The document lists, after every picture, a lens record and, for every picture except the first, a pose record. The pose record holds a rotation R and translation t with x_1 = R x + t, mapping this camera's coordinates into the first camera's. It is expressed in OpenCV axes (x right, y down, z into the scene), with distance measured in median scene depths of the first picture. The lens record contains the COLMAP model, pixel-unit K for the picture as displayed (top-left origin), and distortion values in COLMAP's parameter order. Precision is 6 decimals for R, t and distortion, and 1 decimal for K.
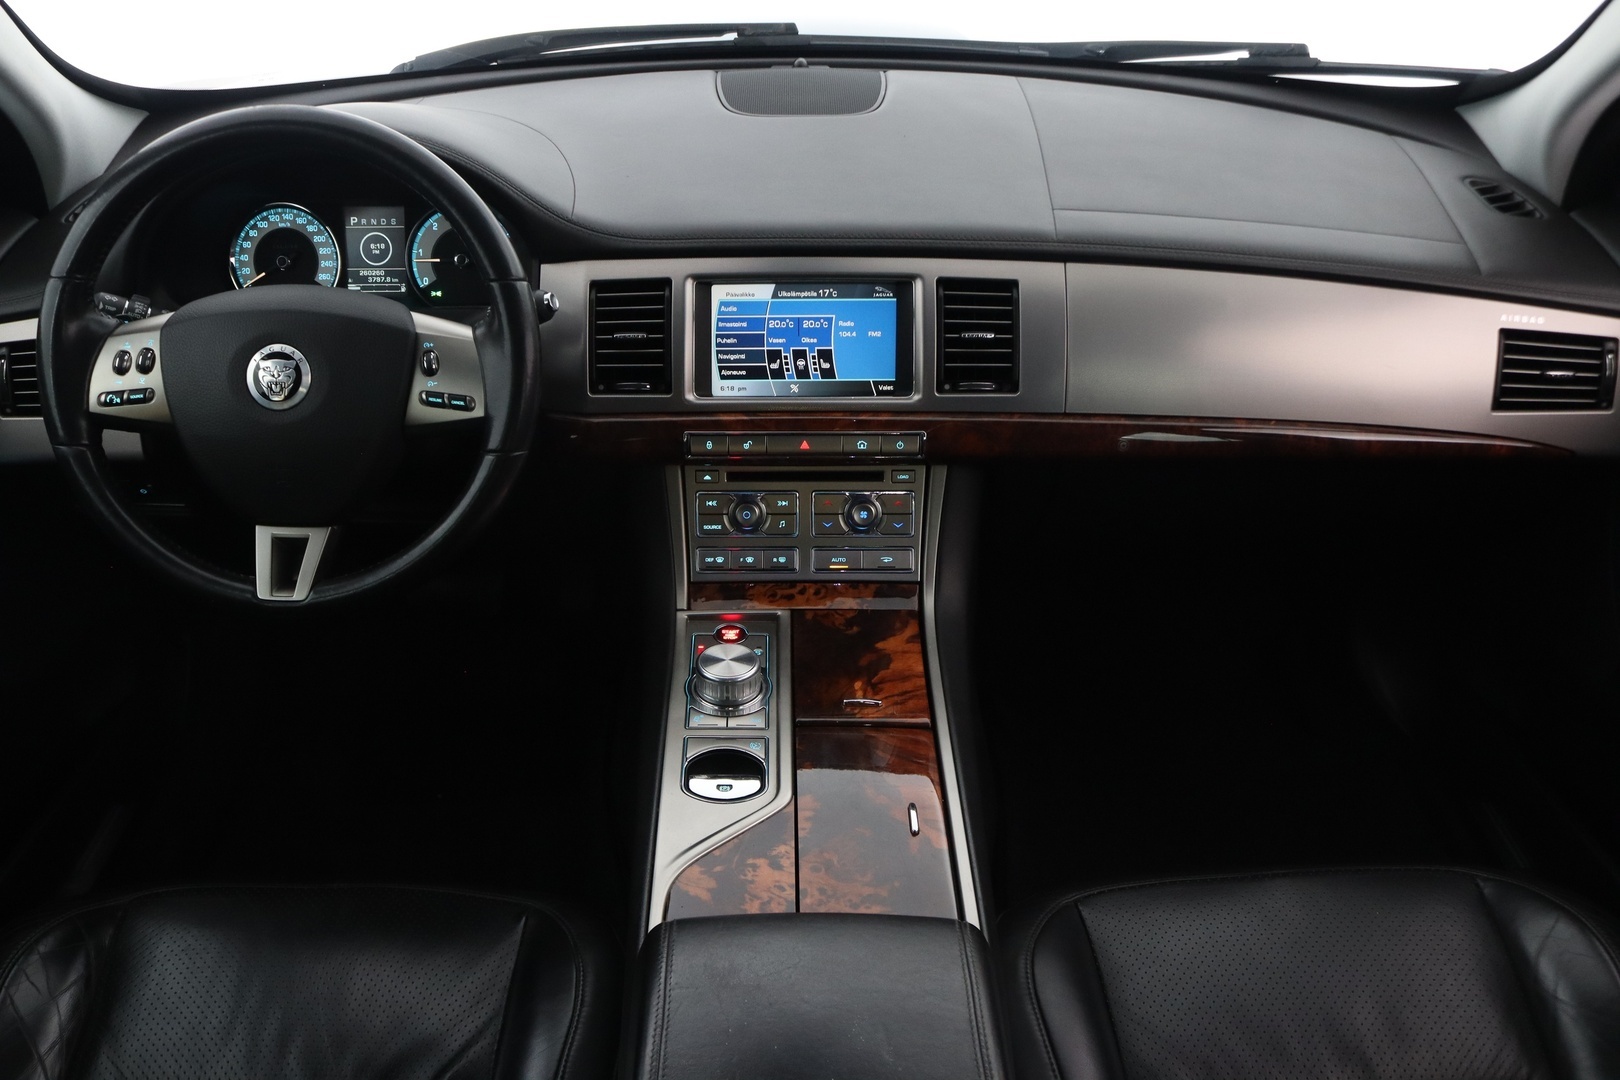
lens RADIAL K [[1521.5, 0, 760.5], [0, 1521.5, 584.5], [0, 0, 1]] dist [-0.101081, 0.019580]
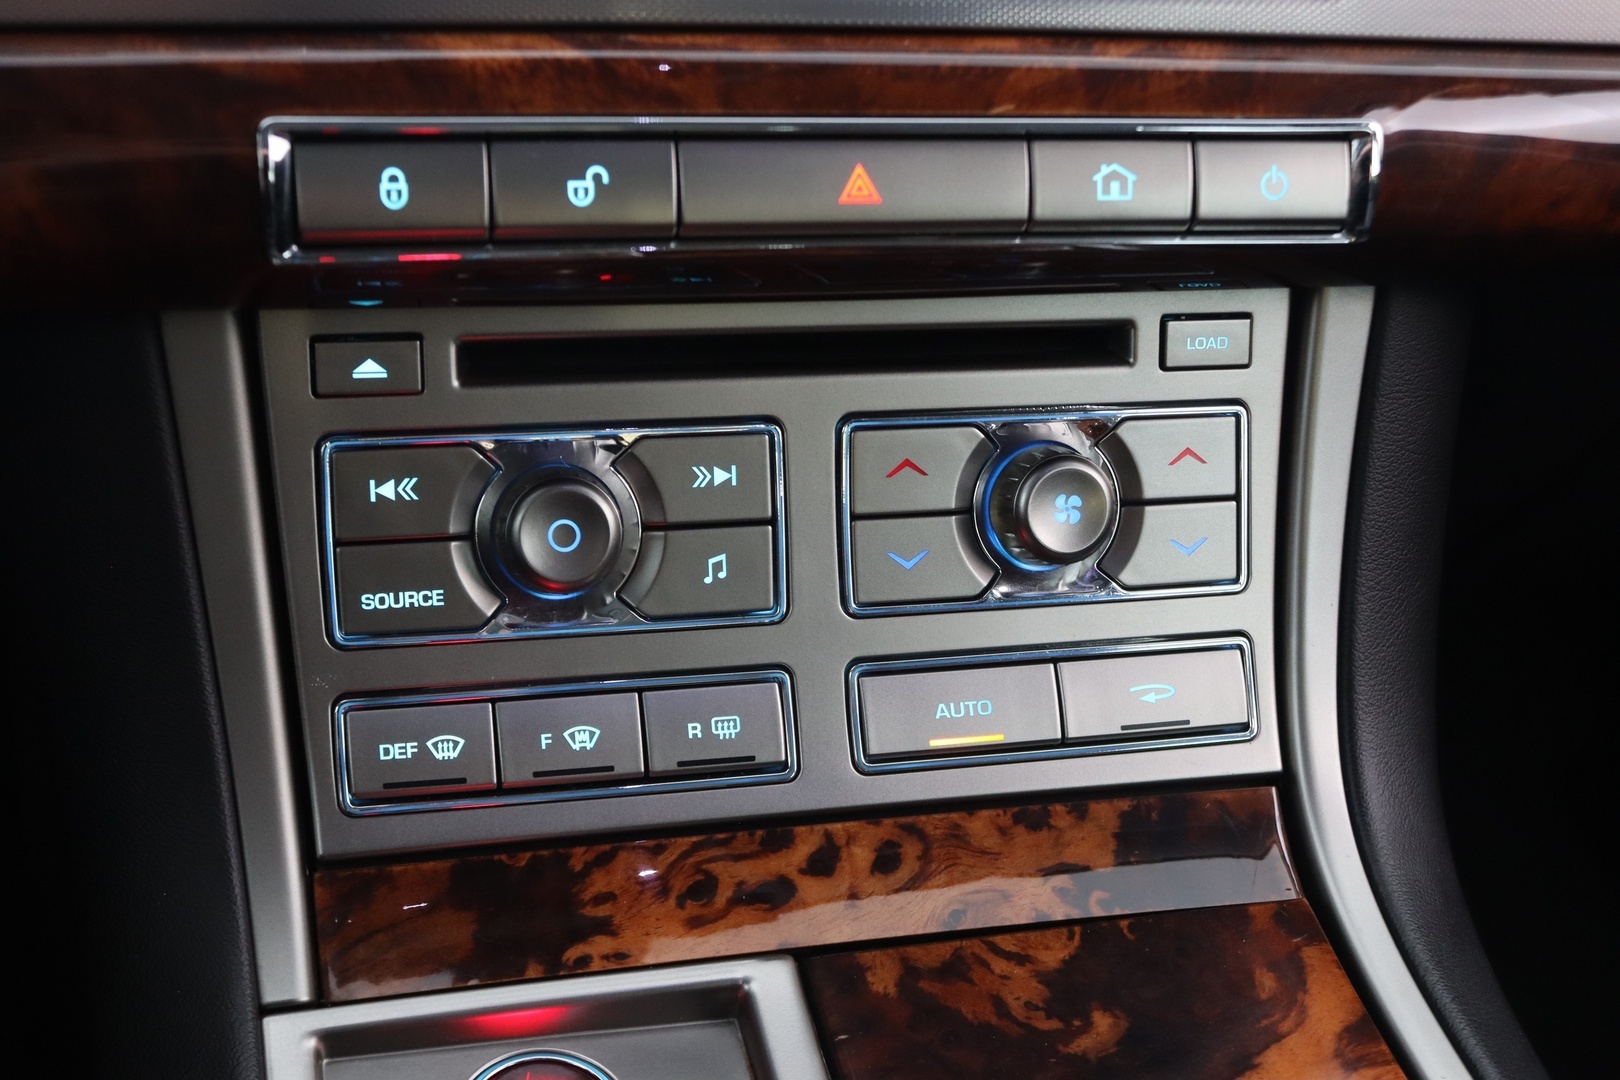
lens RADIAL K [[1981.7, 0, 808.1], [0, 1981.7, 589.3], [0, 0, 1]] dist [-0.070251, 0.011723]
pose [[0.962260, -0.054895, 0.266537, -0.051836], [0.059893, 0.998148, -0.010654, -0.033310], [-0.265459, 0.026216, 0.963766, 0.725646]]
